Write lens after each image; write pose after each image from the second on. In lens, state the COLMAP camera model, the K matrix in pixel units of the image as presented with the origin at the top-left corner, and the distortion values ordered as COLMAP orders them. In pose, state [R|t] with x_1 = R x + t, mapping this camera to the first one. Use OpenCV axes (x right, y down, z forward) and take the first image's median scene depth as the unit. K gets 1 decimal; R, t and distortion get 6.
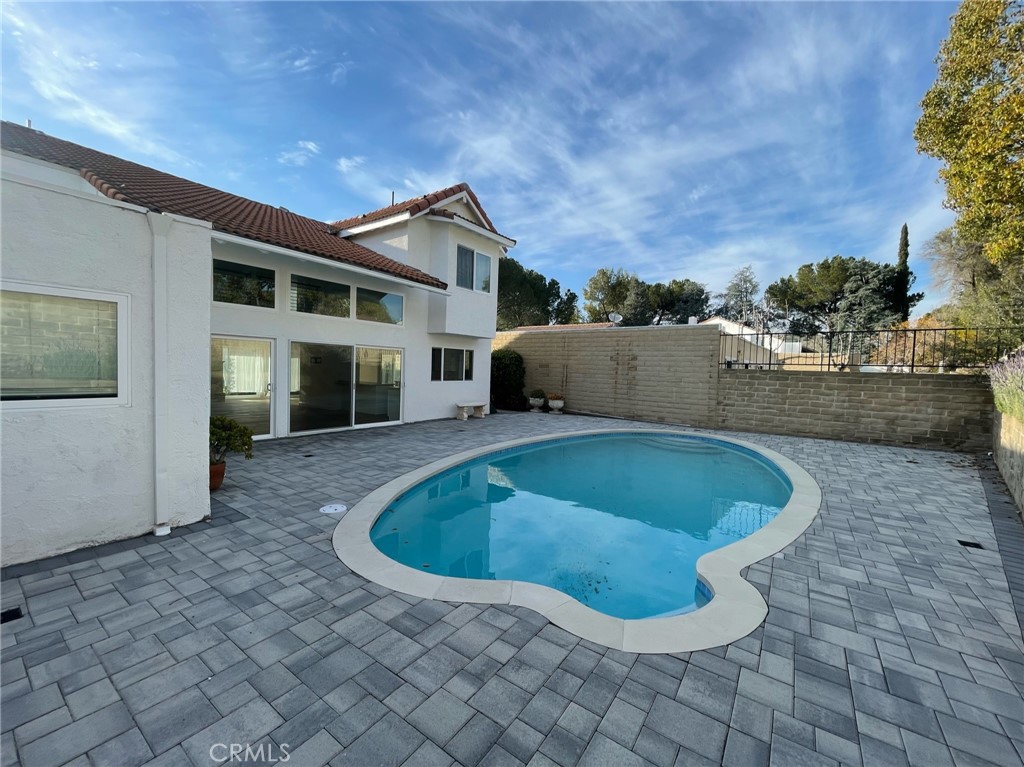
lens RADIAL K [[411.0, 0, 507.0], [0, 411.0, 385.8], [0, 0, 1]] dist [-0.008862, 0.000009]
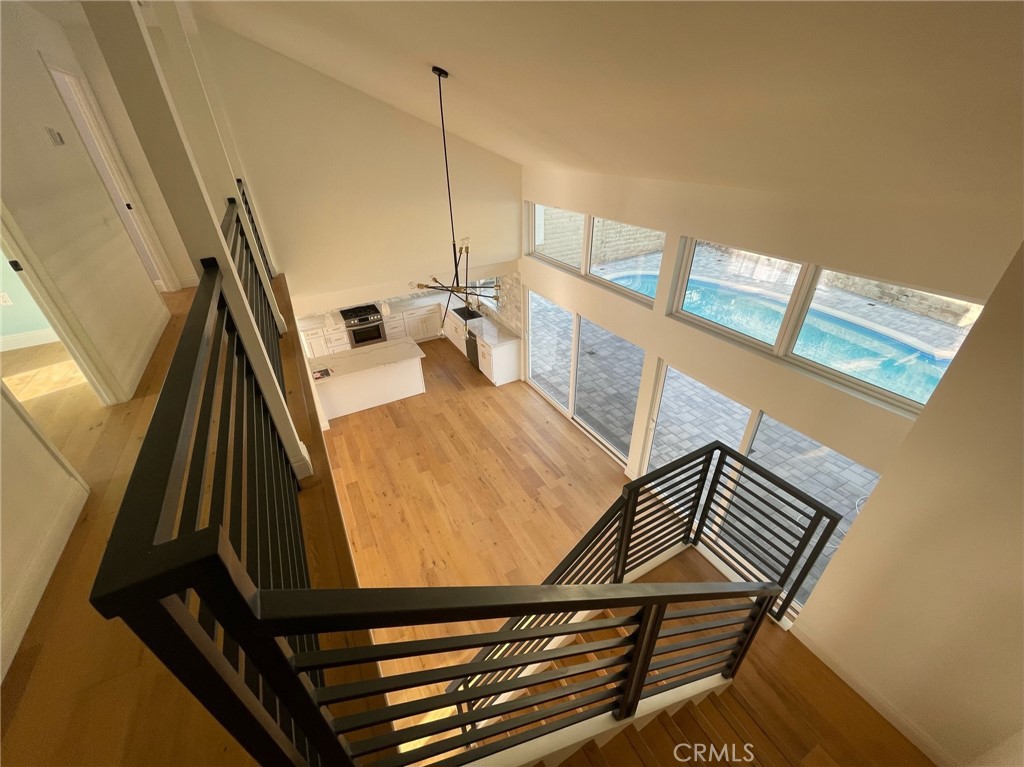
lens RADIAL K [[411.0, 0, 507.0], [0, 411.0, 385.8], [0, 0, 1]] dist [-0.008862, 0.000009]
pose [[0.442371, -0.511897, 0.736390, -2.481866], [0.088470, 0.842004, 0.532168, -0.913103], [-0.892458, -0.170267, 0.417765, 2.096465]]
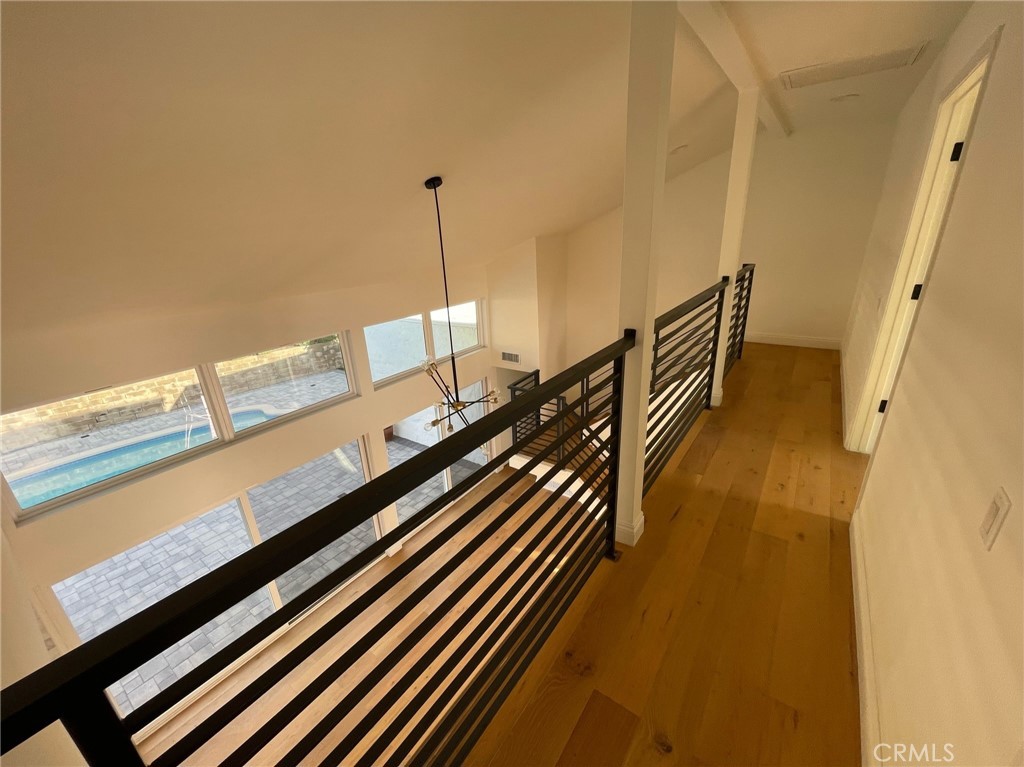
lens RADIAL K [[411.0, 0, 507.0], [0, 411.0, 385.8], [0, 0, 1]] dist [-0.008862, 0.000009]
pose [[-0.999873, 0.007238, 0.014177, -1.771038], [0.012153, 0.922320, 0.386236, -0.969754], [-0.010280, 0.386360, -0.922291, 3.512379]]
